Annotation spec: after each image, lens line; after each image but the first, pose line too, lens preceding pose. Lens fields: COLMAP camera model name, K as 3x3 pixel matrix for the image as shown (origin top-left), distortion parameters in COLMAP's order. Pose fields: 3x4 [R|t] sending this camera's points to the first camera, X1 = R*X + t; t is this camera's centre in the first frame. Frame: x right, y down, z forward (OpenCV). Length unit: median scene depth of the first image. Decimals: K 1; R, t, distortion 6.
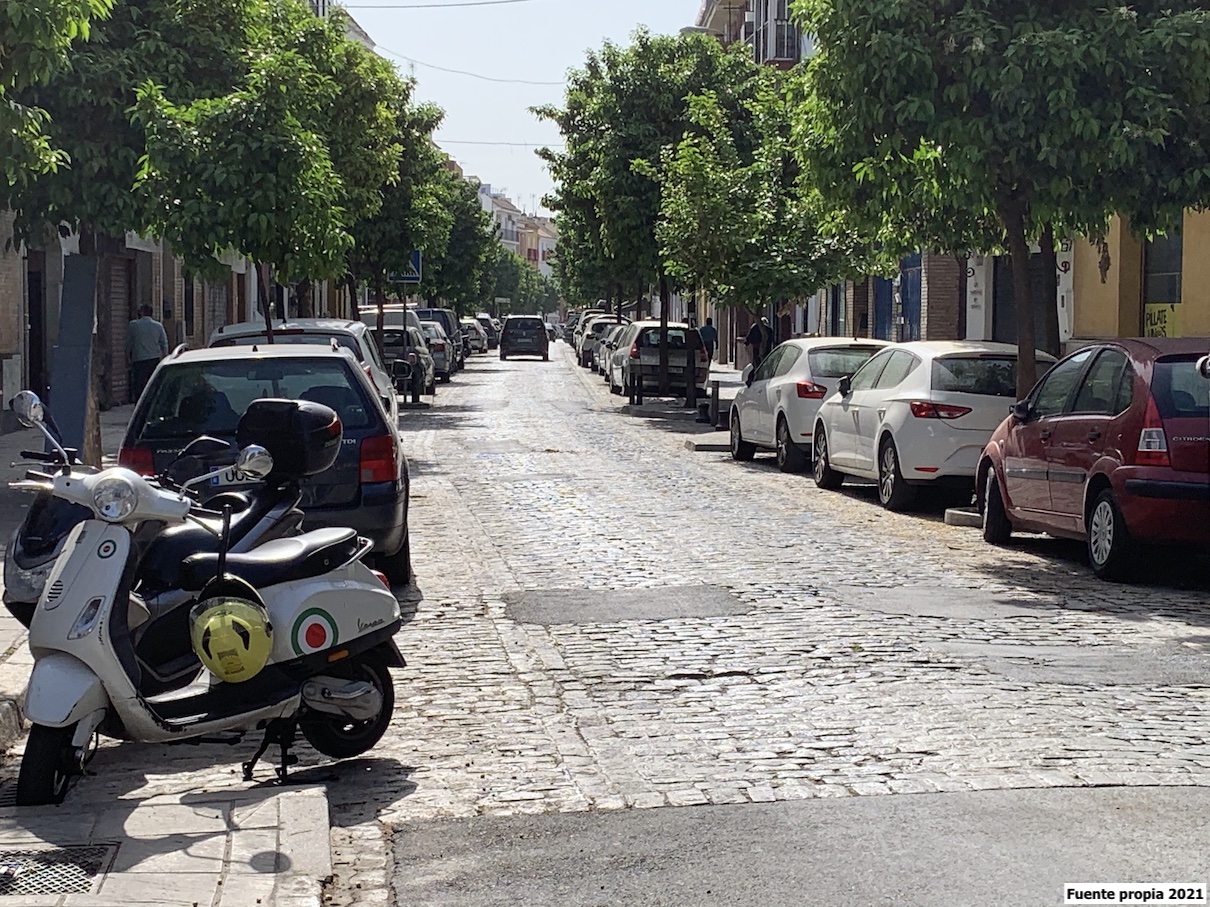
lens RADIAL K [[2371.2, 0, 605.0], [0, 2371.2, 453.5], [0, 0, 1]] dist [0.102780, 0.268901]
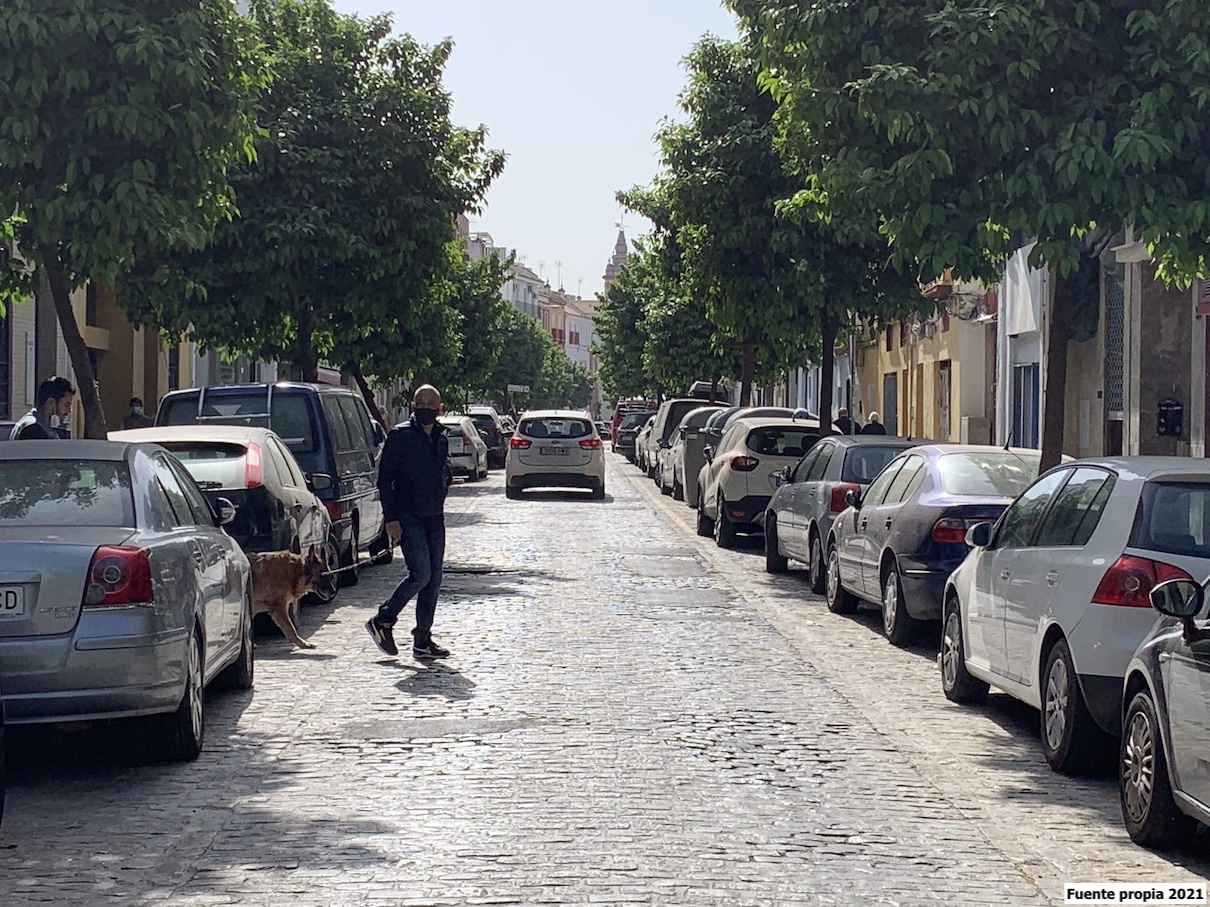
lens RADIAL K [[2371.2, 0, 605.0], [0, 2371.2, 453.5], [0, 0, 1]] dist [0.102780, 0.268901]
pose [[0.999941, 0.007424, -0.007884, -0.012252], [-0.007740, 0.999133, -0.040896, -0.017603], [0.007573, 0.040955, 0.999132, 0.309259]]
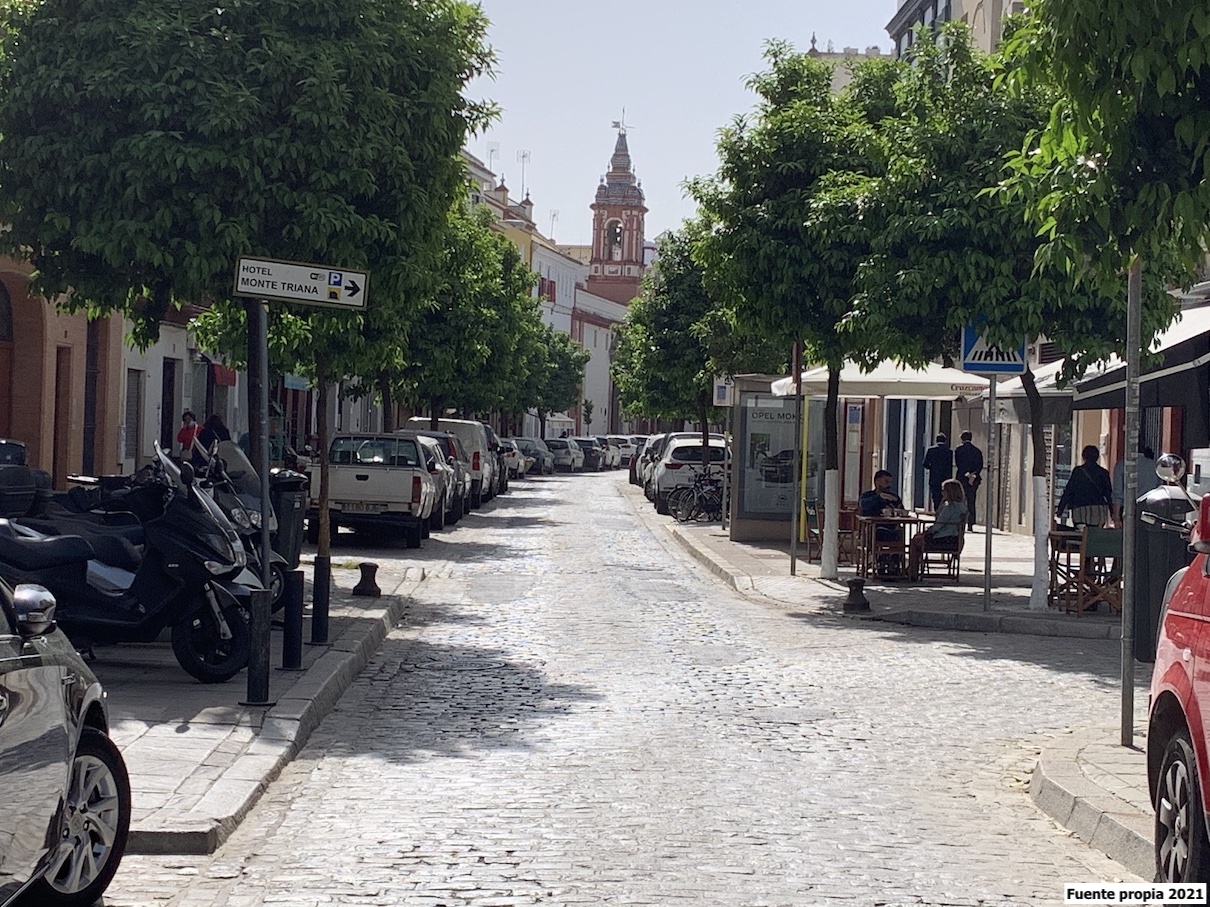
lens RADIAL K [[2371.2, 0, 605.0], [0, 2371.2, 453.5], [0, 0, 1]] dist [0.102780, 0.268901]
pose [[0.999448, 0.031189, 0.011423, -0.028666], [-0.030661, 0.998571, -0.043766, -0.050674], [-0.012772, 0.043392, 0.998976, 0.869231]]
